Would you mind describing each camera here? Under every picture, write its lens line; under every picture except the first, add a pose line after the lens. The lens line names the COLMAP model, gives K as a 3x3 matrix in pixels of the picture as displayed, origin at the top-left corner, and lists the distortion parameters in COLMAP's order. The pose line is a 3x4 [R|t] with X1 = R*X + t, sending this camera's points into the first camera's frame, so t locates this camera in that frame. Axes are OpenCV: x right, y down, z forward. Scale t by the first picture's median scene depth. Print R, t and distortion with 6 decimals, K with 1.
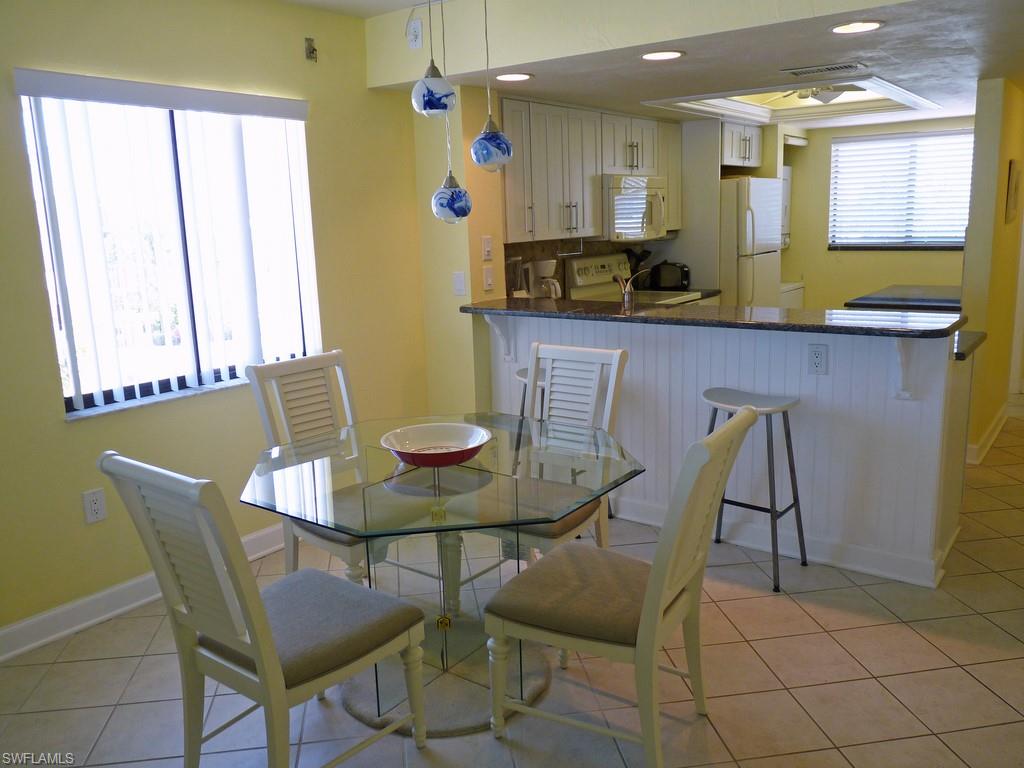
lens RADIAL K [[822.6, 0, 506.6], [0, 822.6, 386.0], [0, 0, 1]] dist [-0.005011, -0.024956]
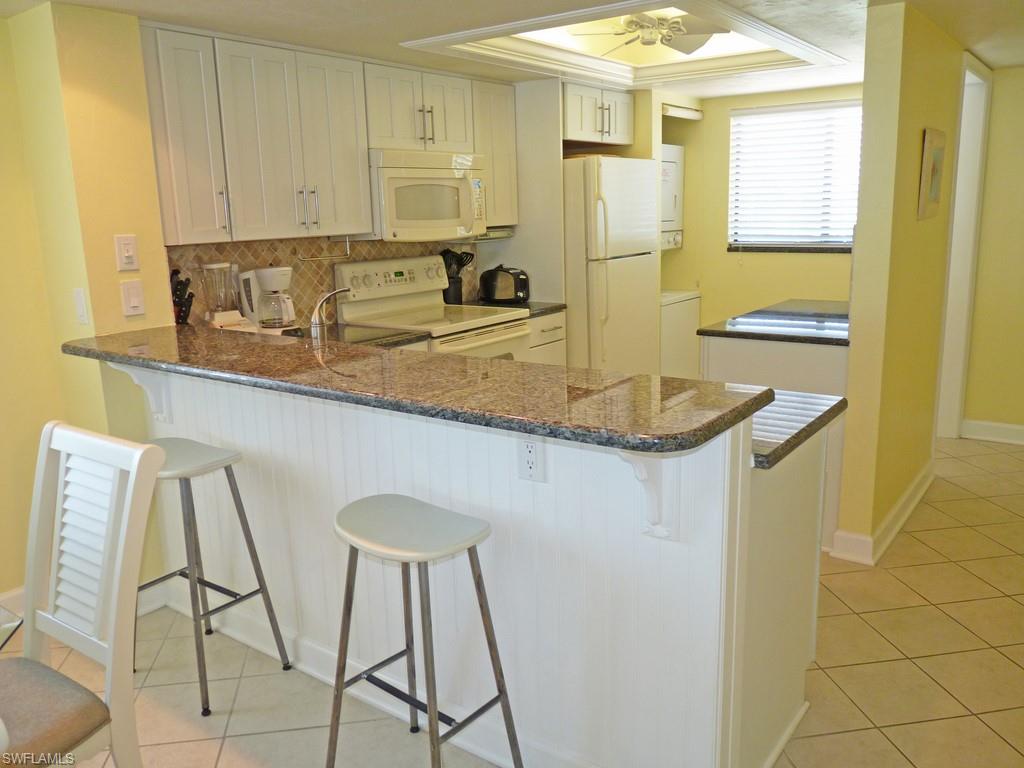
lens RADIAL K [[822.6, 0, 510.6], [0, 822.6, 384.9], [0, 0, 1]] dist [-0.005011, -0.024956]
pose [[0.999915, 0.004538, 0.012183, 0.202469], [-0.004646, 0.999949, 0.008914, -0.049246], [-0.012142, -0.008970, 0.999886, 0.239752]]
